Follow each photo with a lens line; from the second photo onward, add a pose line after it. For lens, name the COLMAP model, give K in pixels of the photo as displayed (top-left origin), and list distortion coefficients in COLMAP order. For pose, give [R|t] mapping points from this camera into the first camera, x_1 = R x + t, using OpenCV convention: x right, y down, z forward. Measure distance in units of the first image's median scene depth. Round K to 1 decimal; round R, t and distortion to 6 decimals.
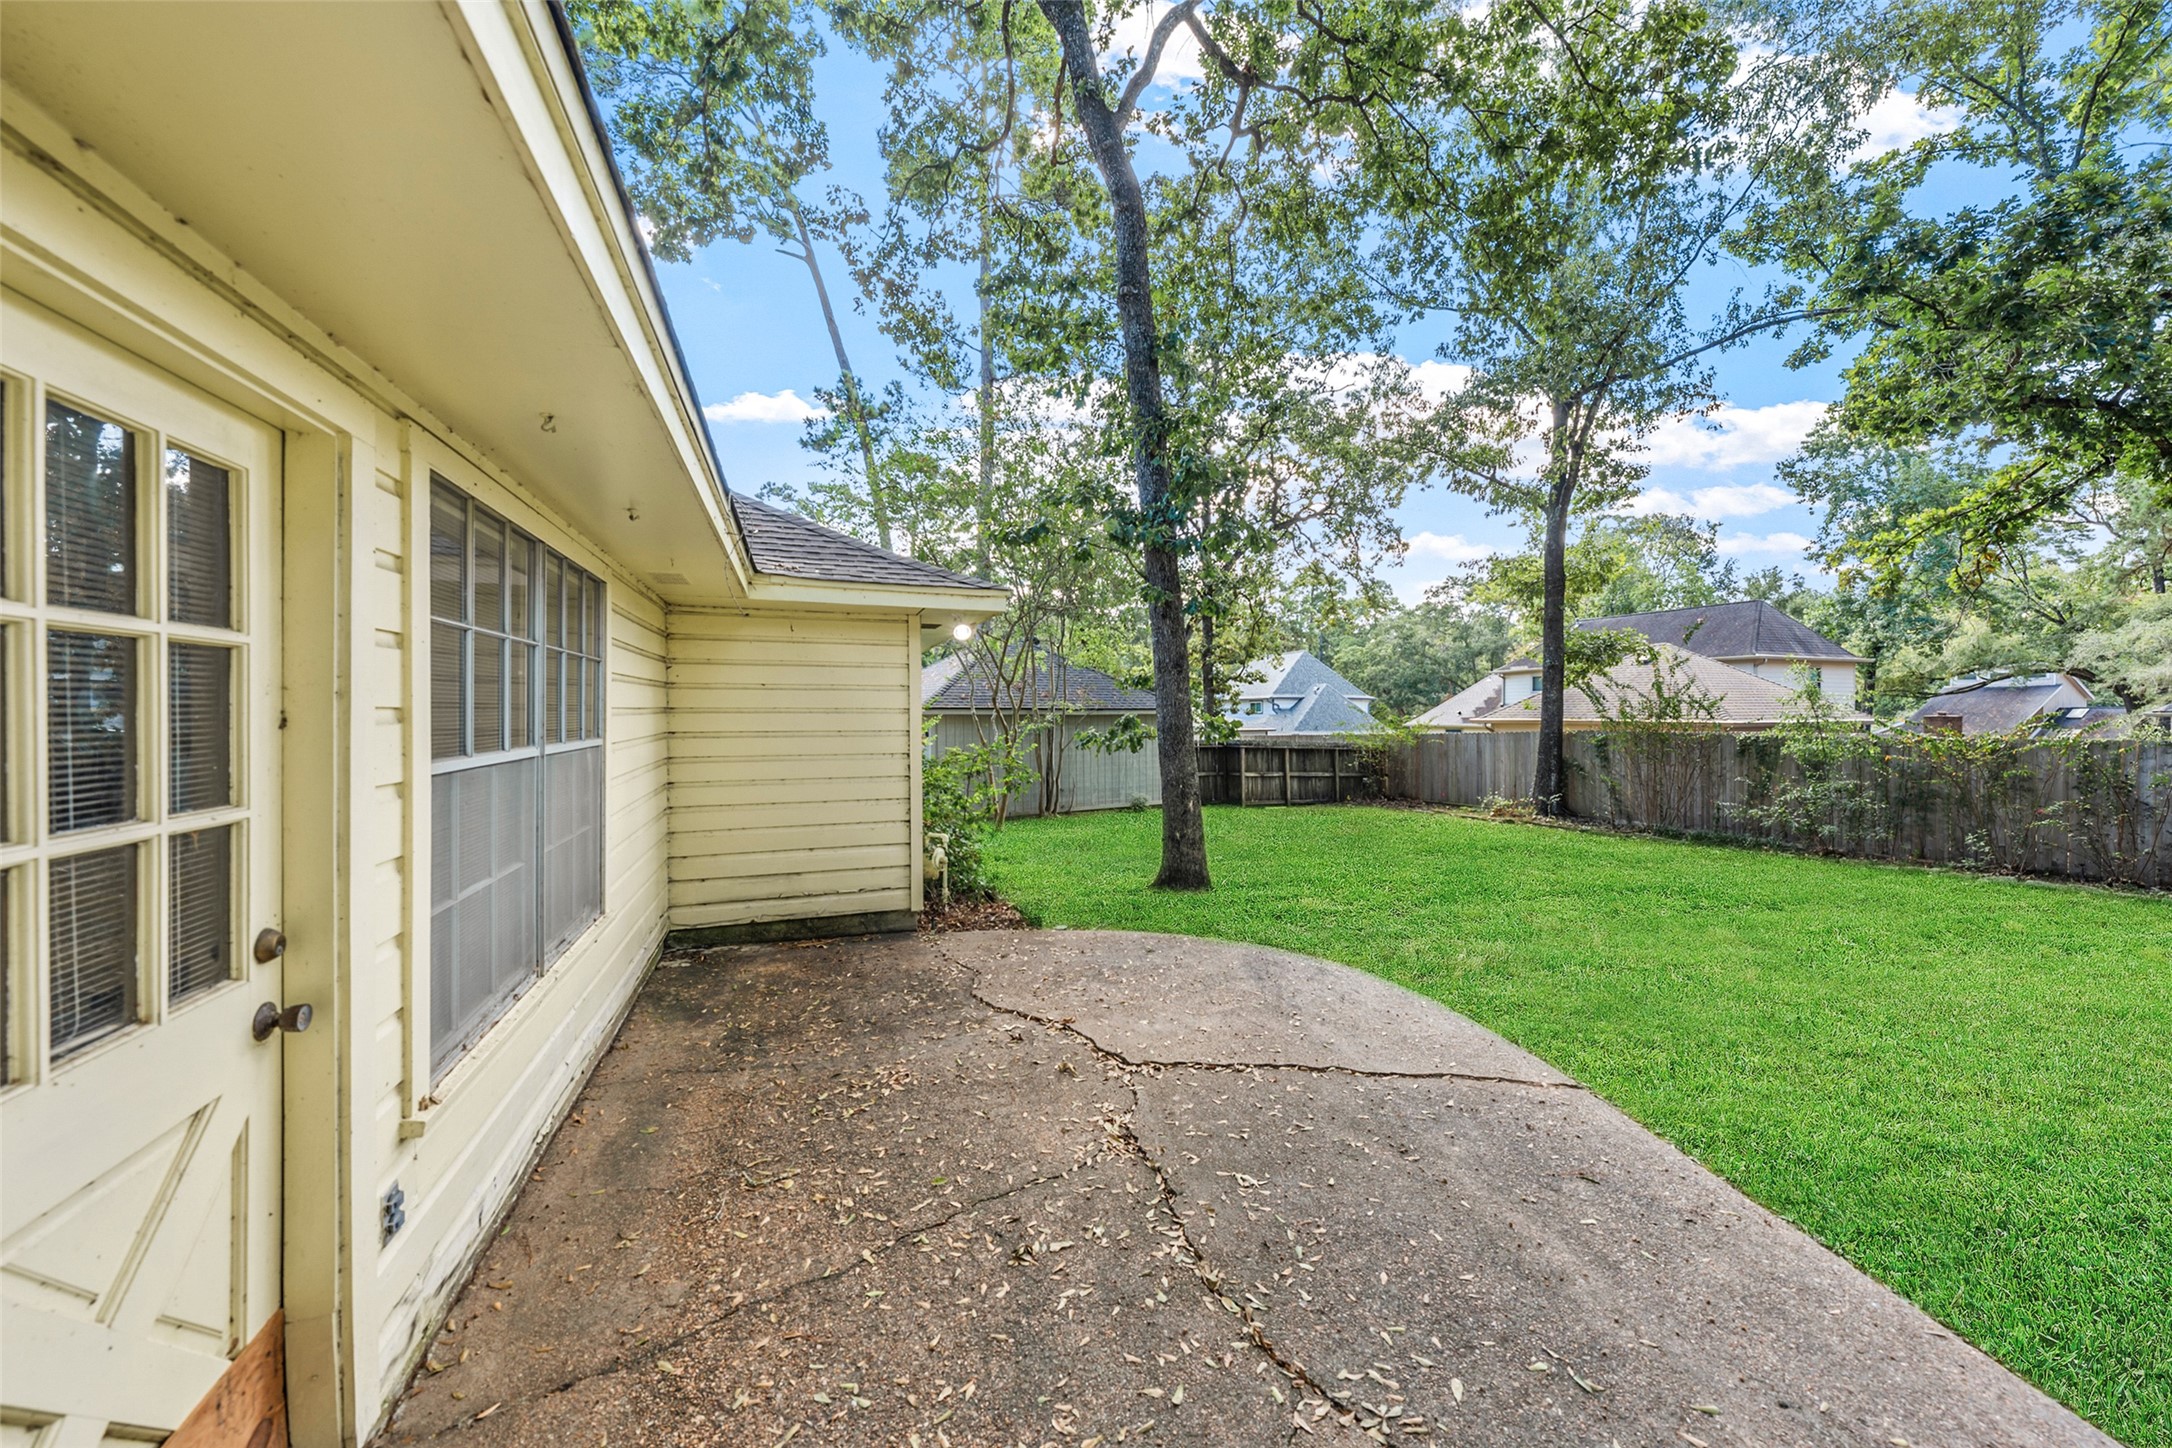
lens RADIAL K [[746.3, 0, 1076.7], [0, 746.3, 721.6], [0, 0, 1]] dist [-0.002153, 0.000071]
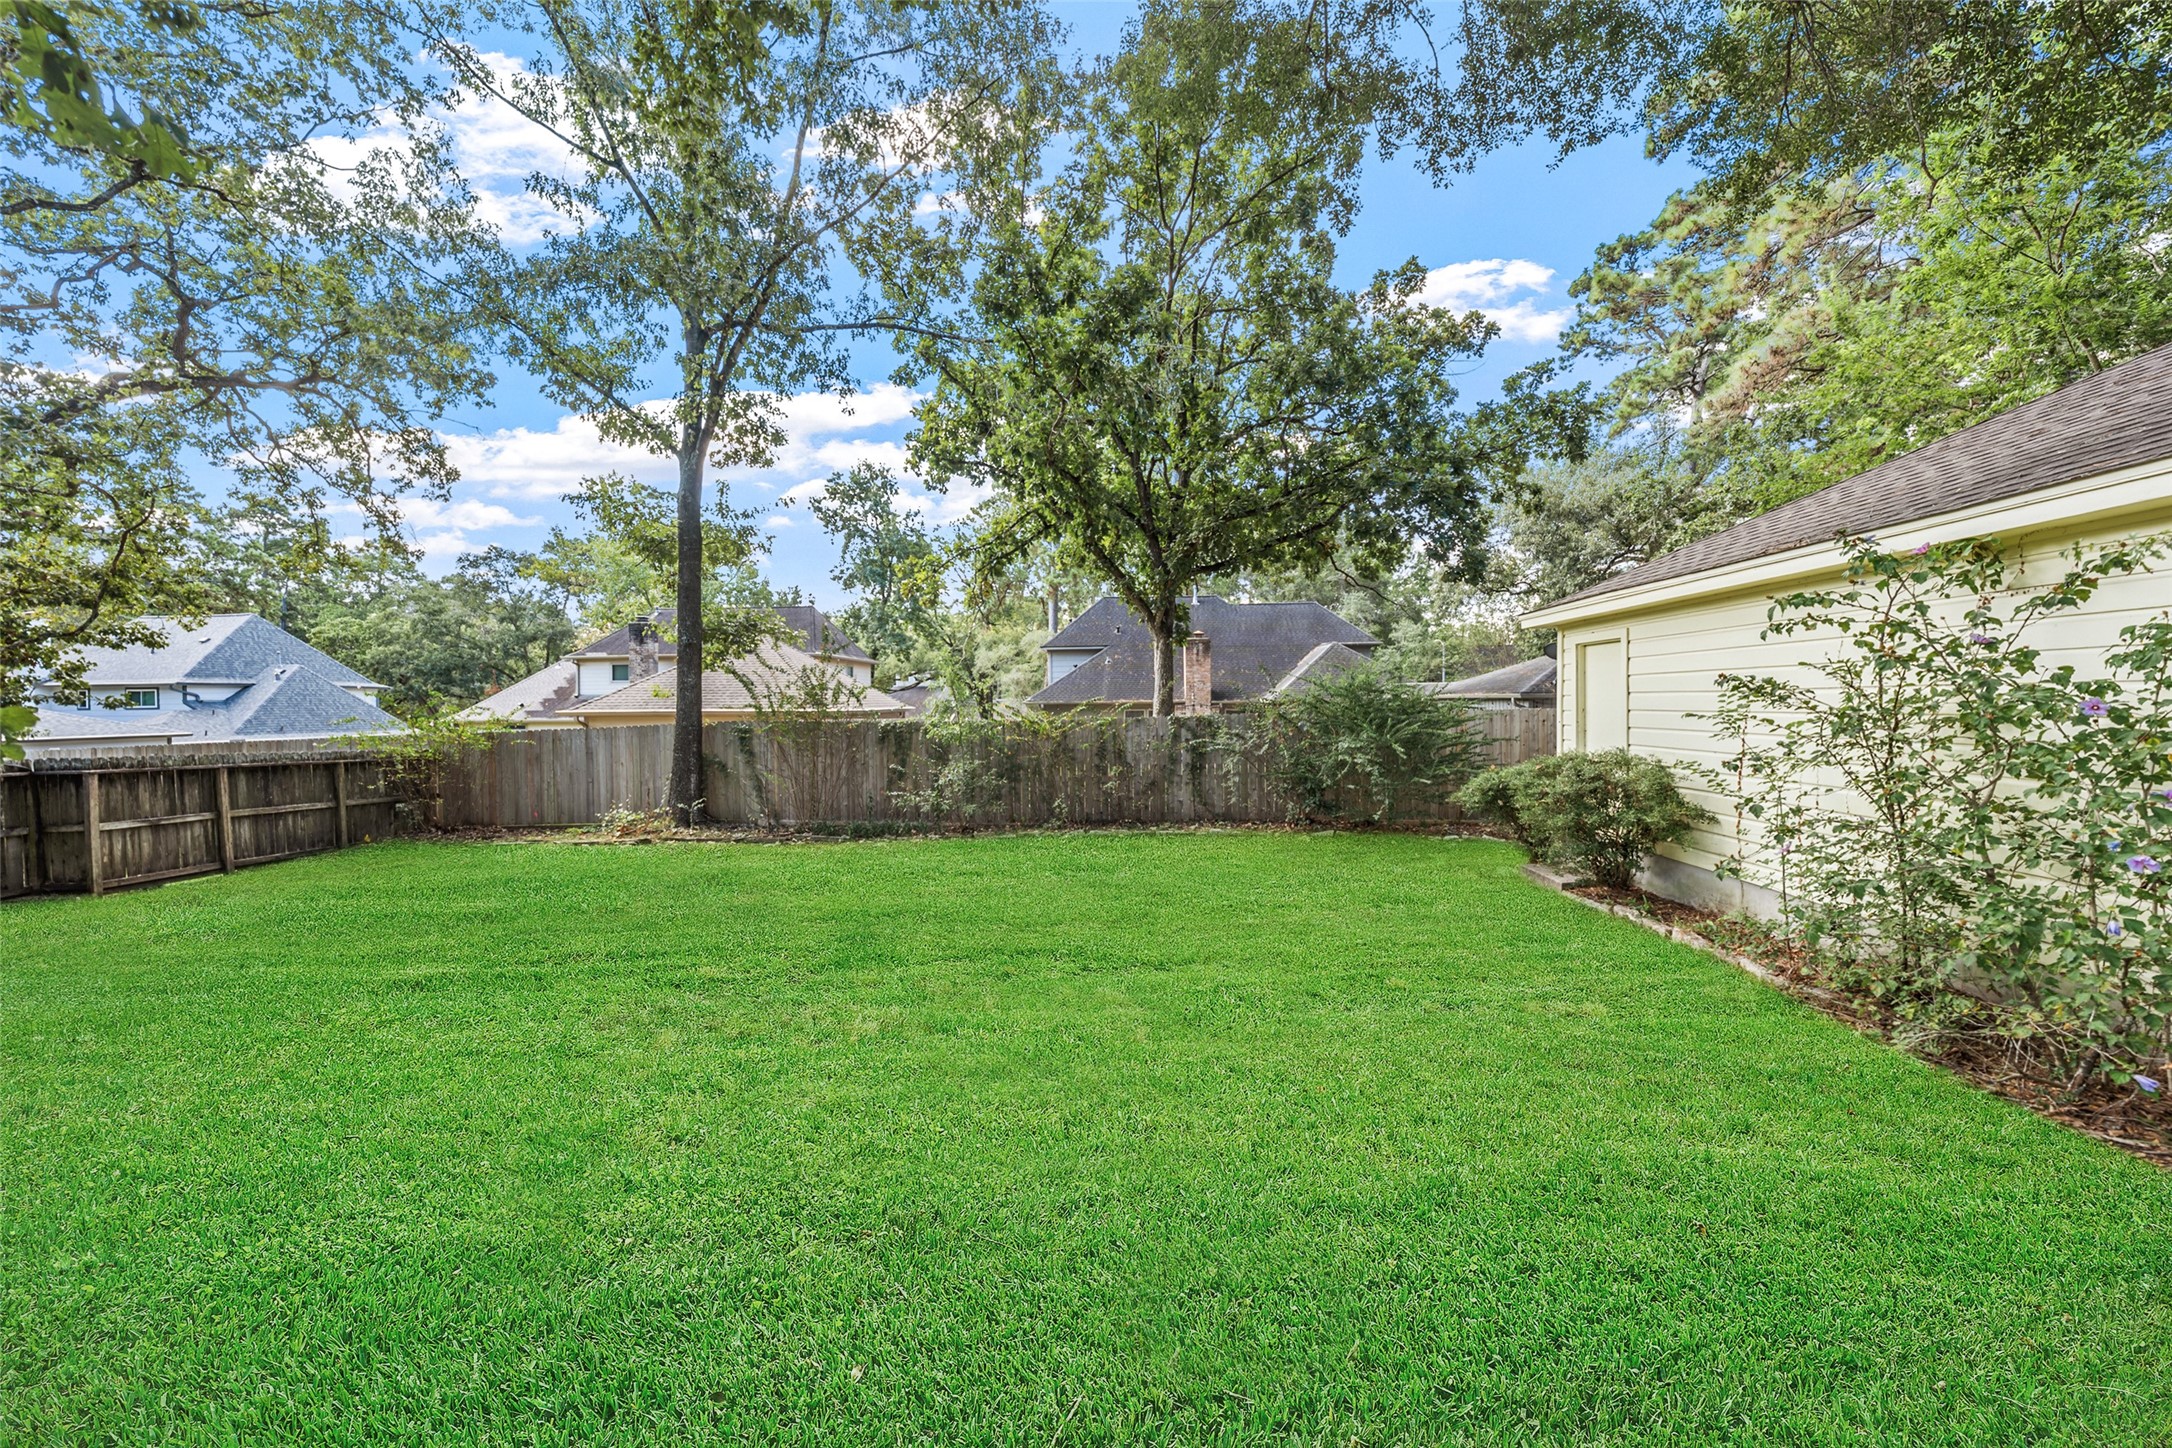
lens RADIAL K [[746.3, 0, 1076.6], [0, 746.3, 711.4], [0, 0, 1]] dist [-0.002153, 0.000071]
pose [[0.424009, -0.012064, 0.905578, 0.048798], [0.016799, 0.999844, 0.005455, 0.001617], [-0.905502, 0.012900, 0.424145, 0.183337]]
